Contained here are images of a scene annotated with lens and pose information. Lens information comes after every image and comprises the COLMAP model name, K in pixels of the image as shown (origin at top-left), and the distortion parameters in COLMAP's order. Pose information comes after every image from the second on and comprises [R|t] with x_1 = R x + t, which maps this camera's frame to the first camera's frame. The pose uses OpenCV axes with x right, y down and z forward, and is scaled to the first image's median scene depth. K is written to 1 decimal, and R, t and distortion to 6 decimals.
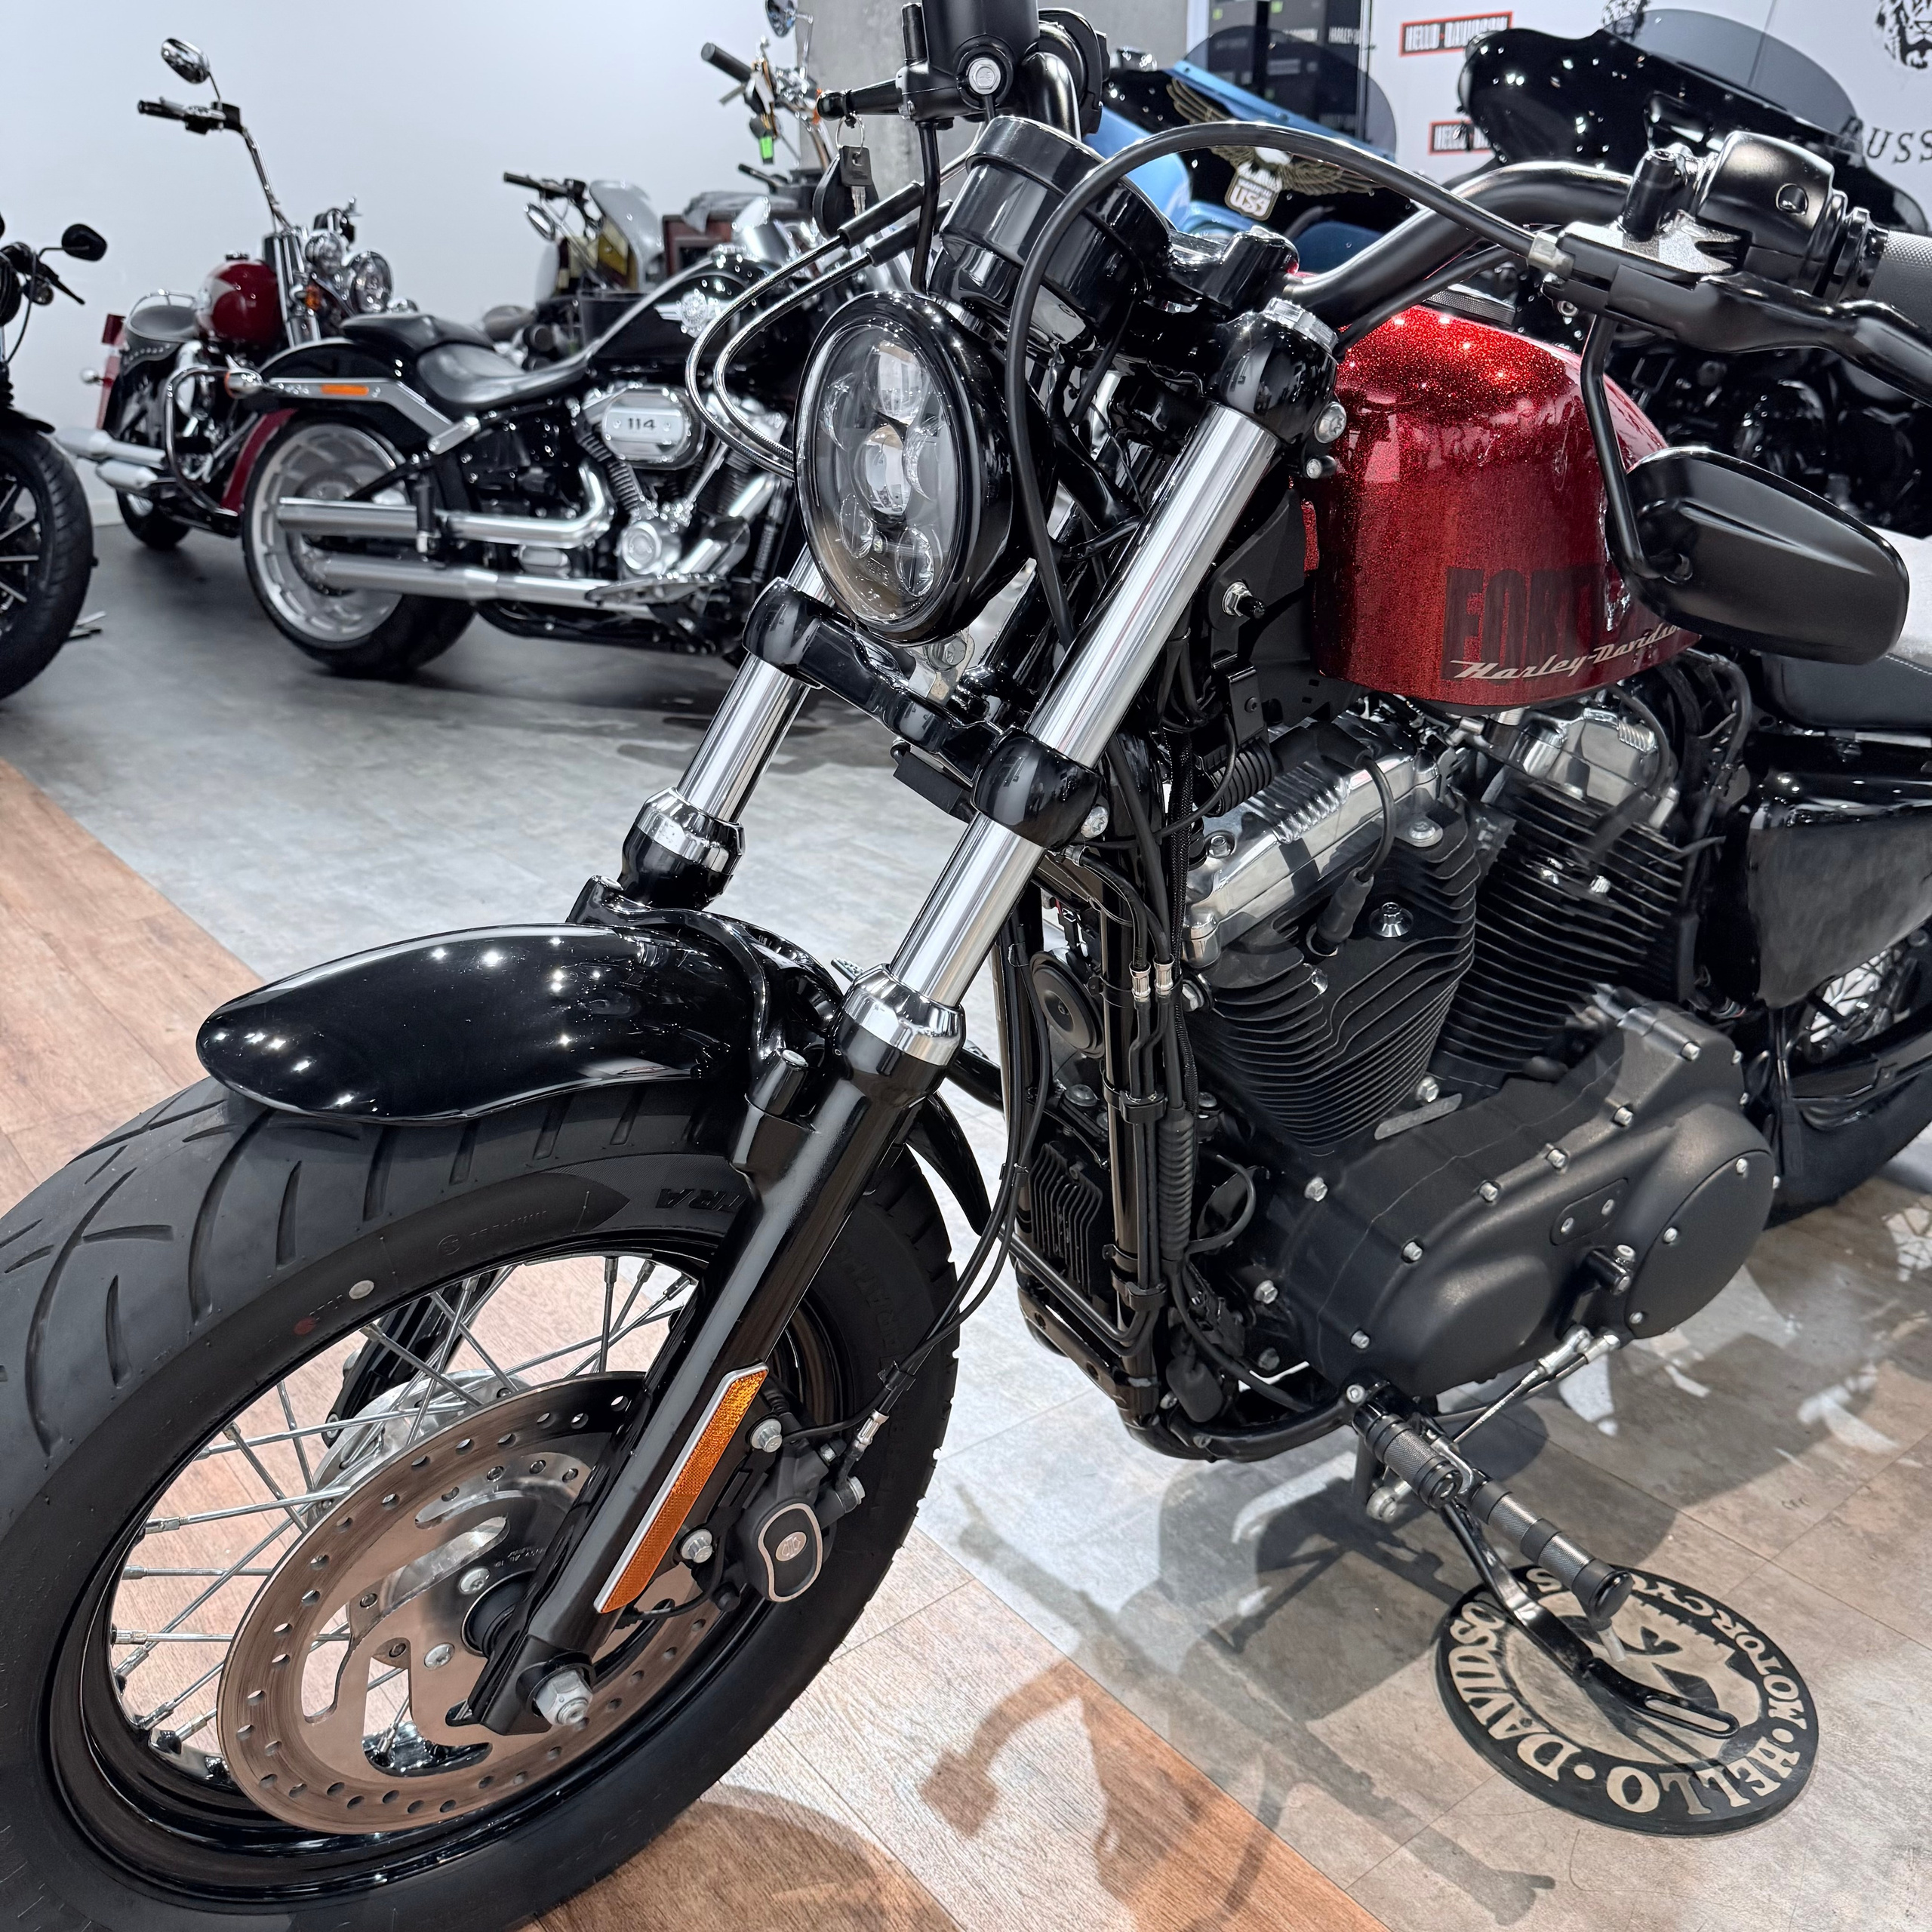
lens RADIAL K [[1806.5, 0, 974.1], [0, 1806.5, 978.2], [0, 0, 1]] dist [0.091179, -0.171287]
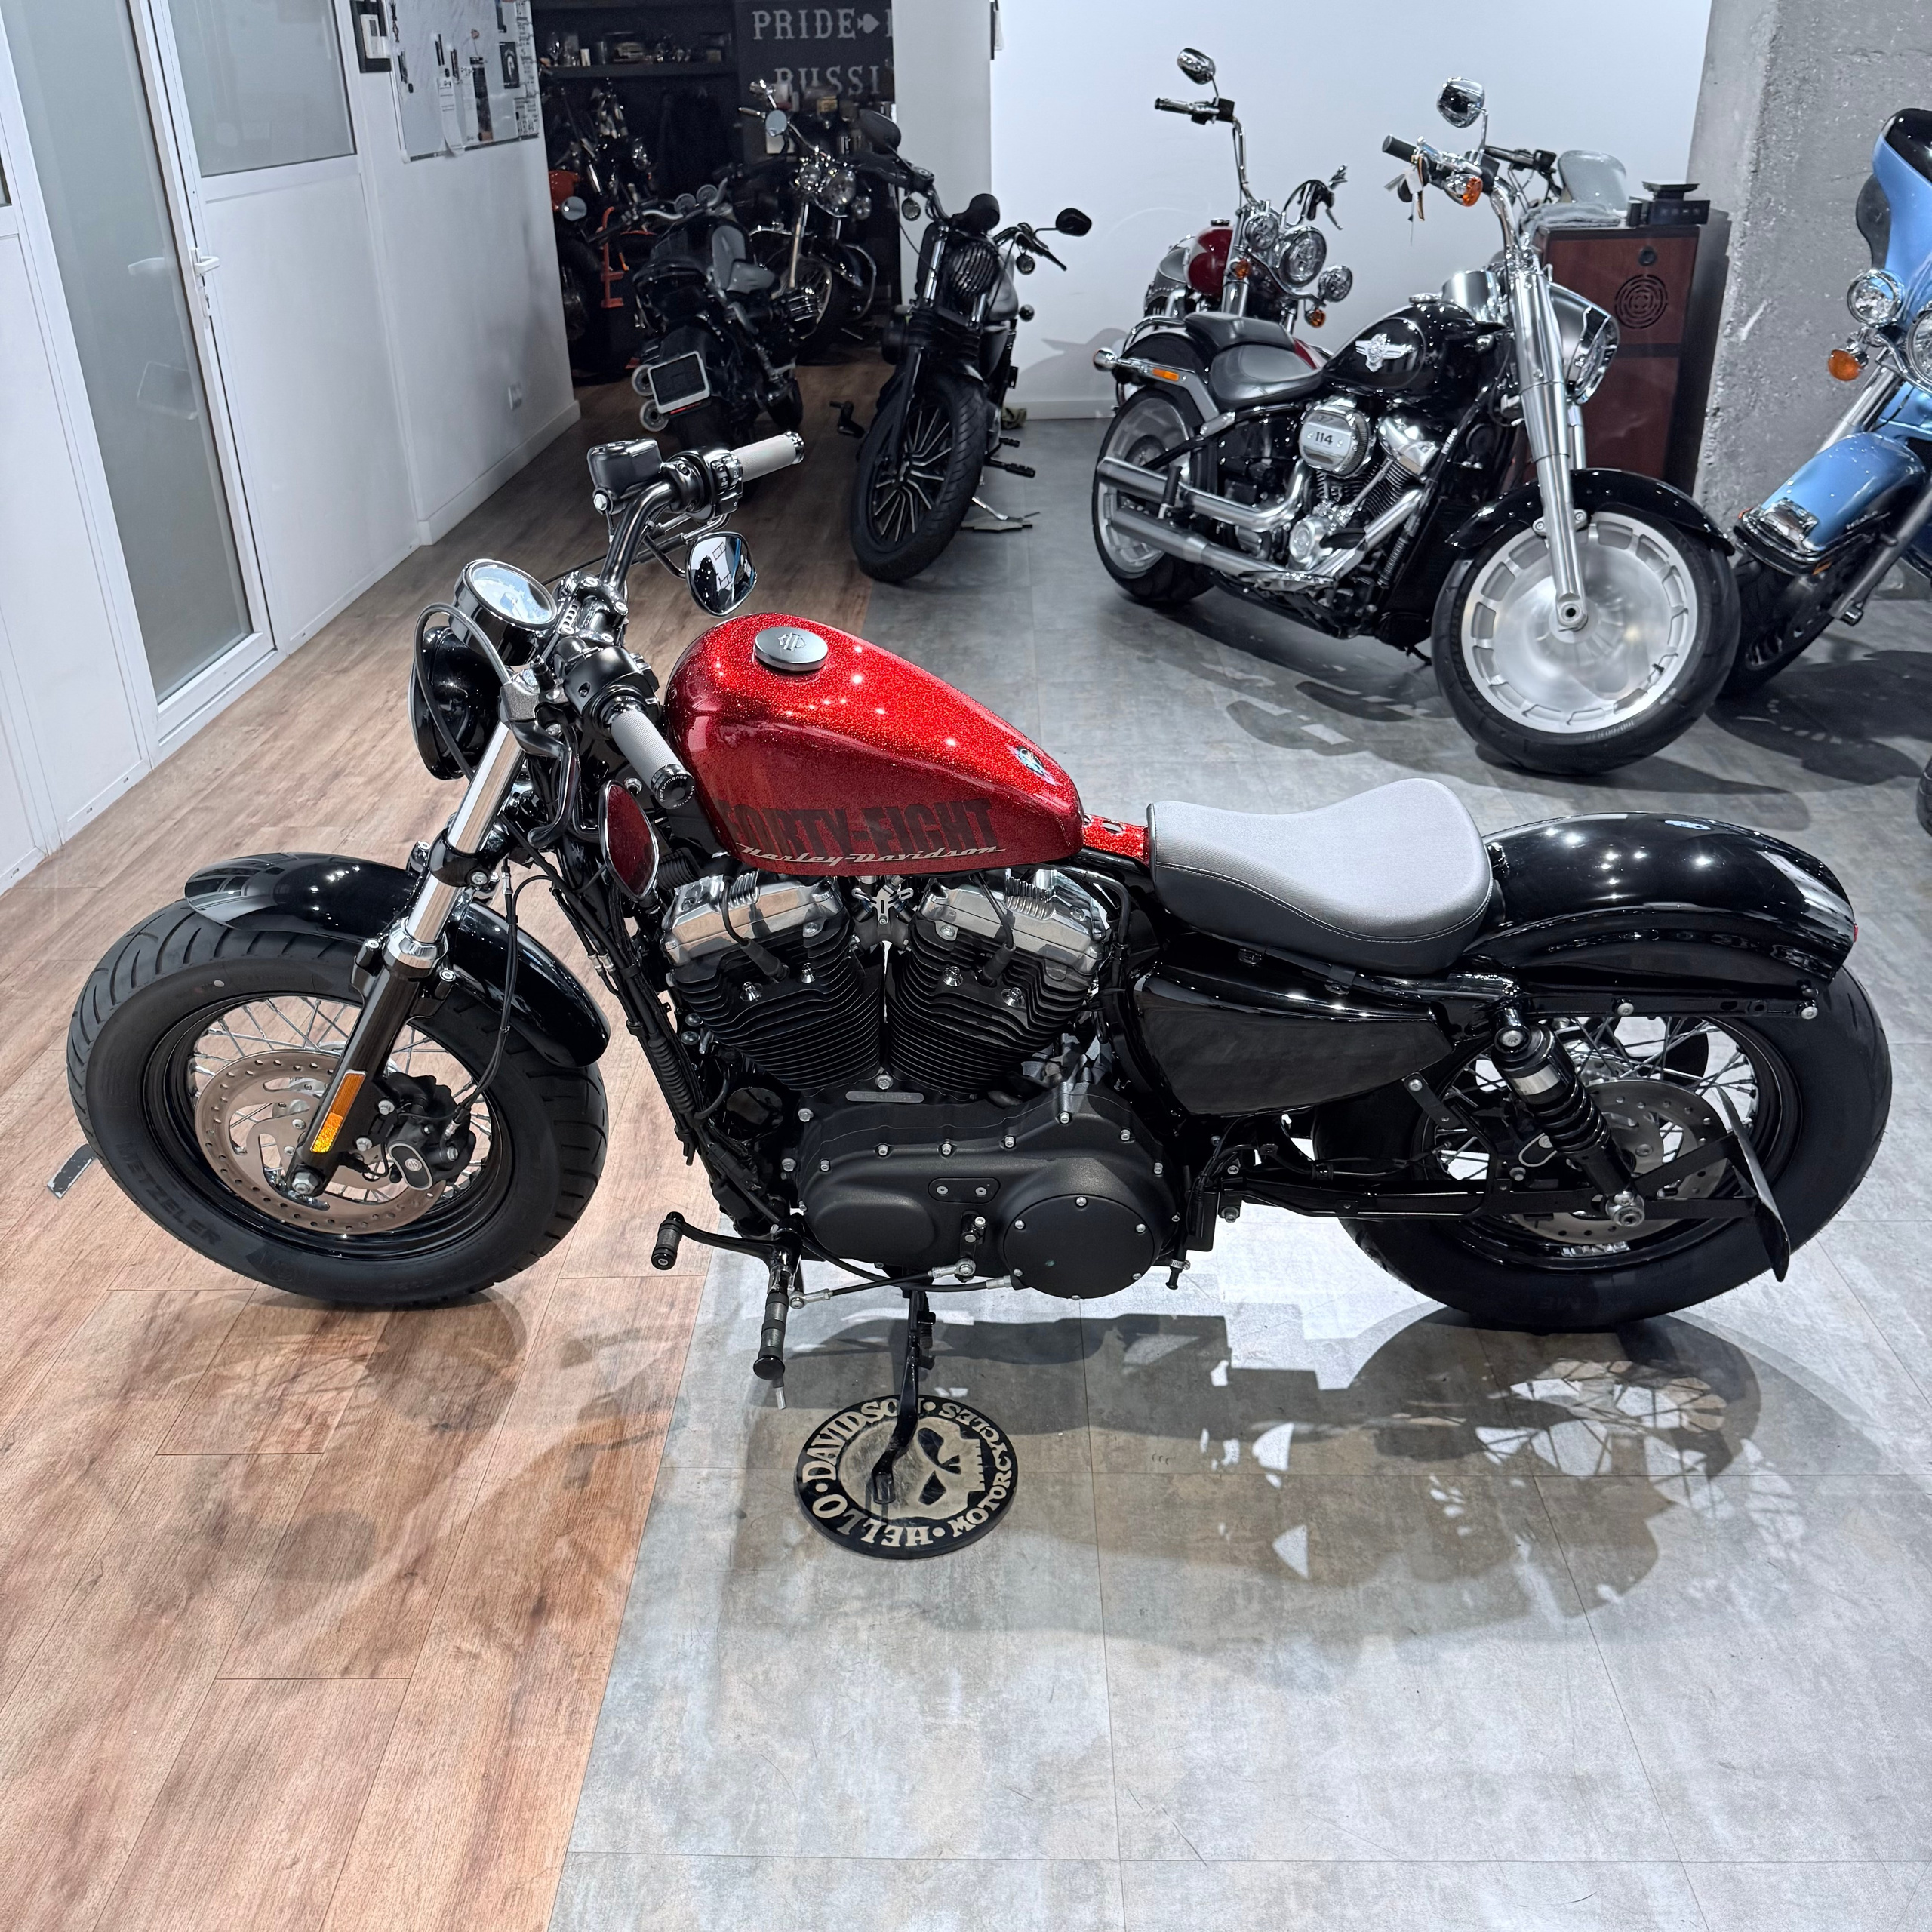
lens RADIAL K [[1818.0, 0, 971.2], [0, 1818.0, 969.3], [0, 0, 1]] dist [0.166799, -0.393577]
pose [[0.767992, 0.282148, -0.574962, 1.009884], [-0.231693, 0.959325, 0.161286, -0.263869], [0.597082, 0.009348, 0.802126, -0.230638]]
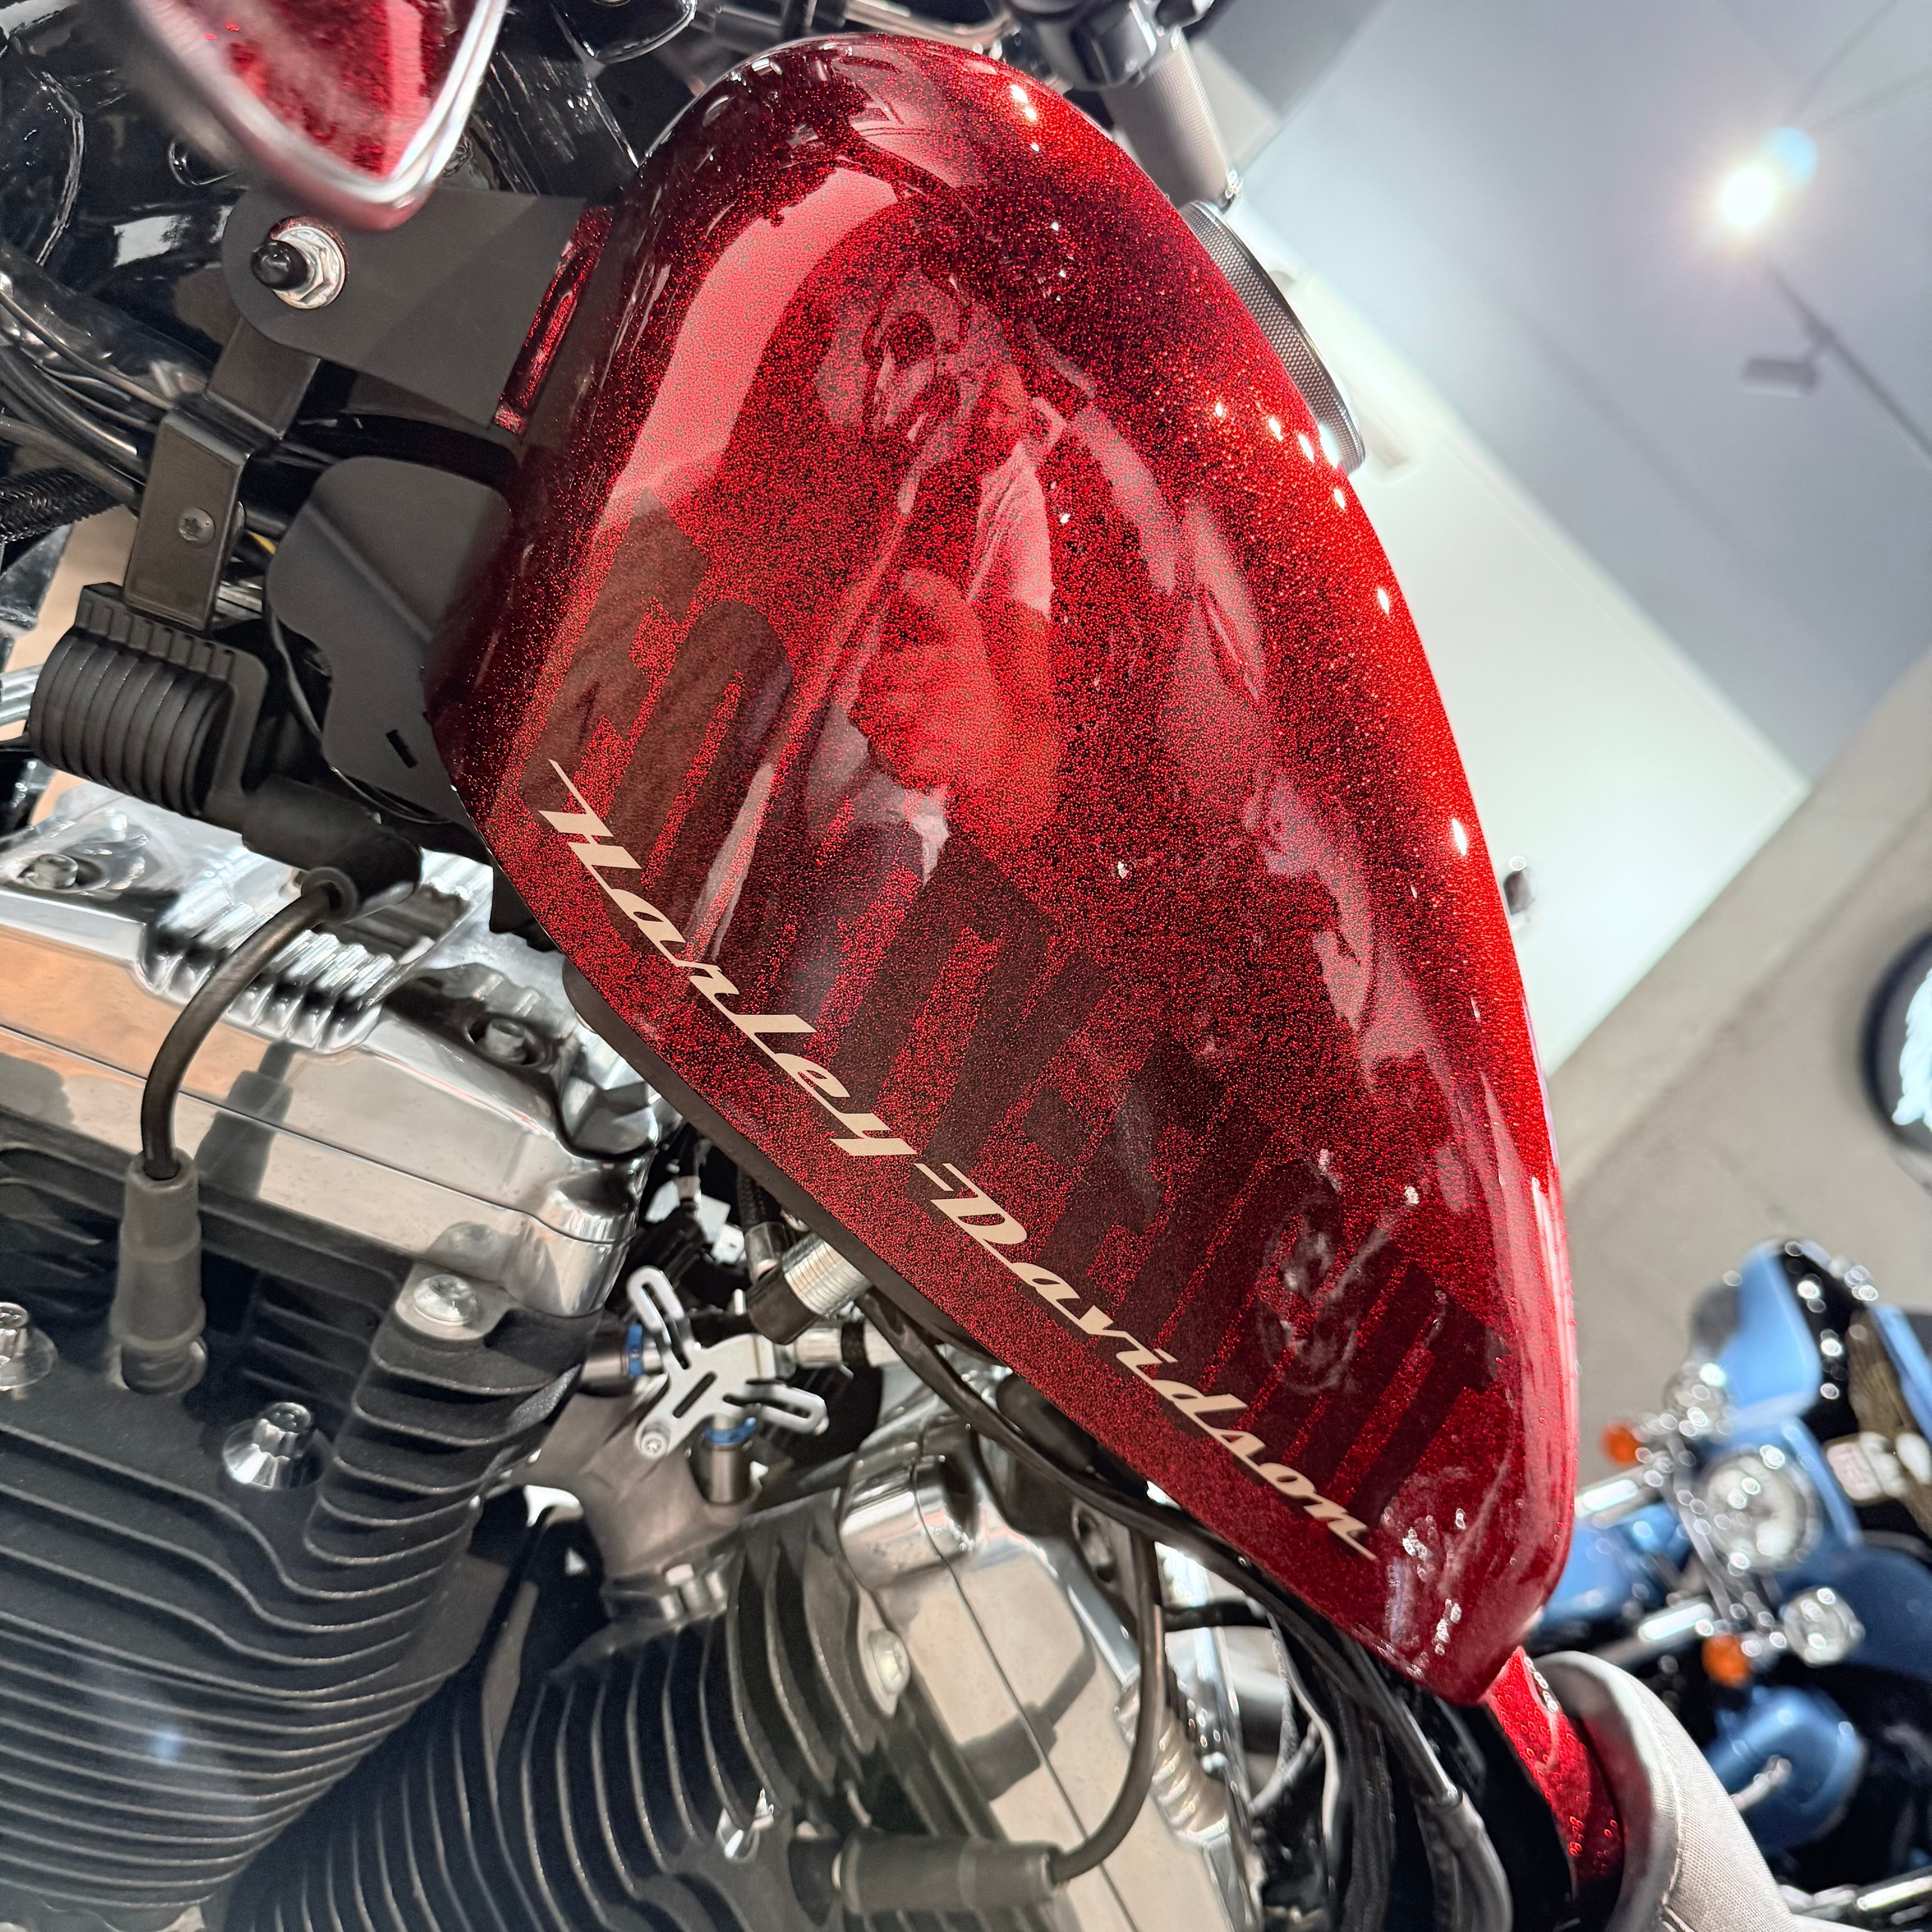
lens RADIAL K [[1811.4, 0, 960.7], [0, 1811.4, 965.6], [0, 0, 1]] dist [0.149237, -0.322663]
pose [[0.643340, 0.616036, -0.454548, 0.331545], [-0.760689, 0.581379, -0.288705, -0.068173], [0.086412, 0.531505, 0.842636, 0.461982]]
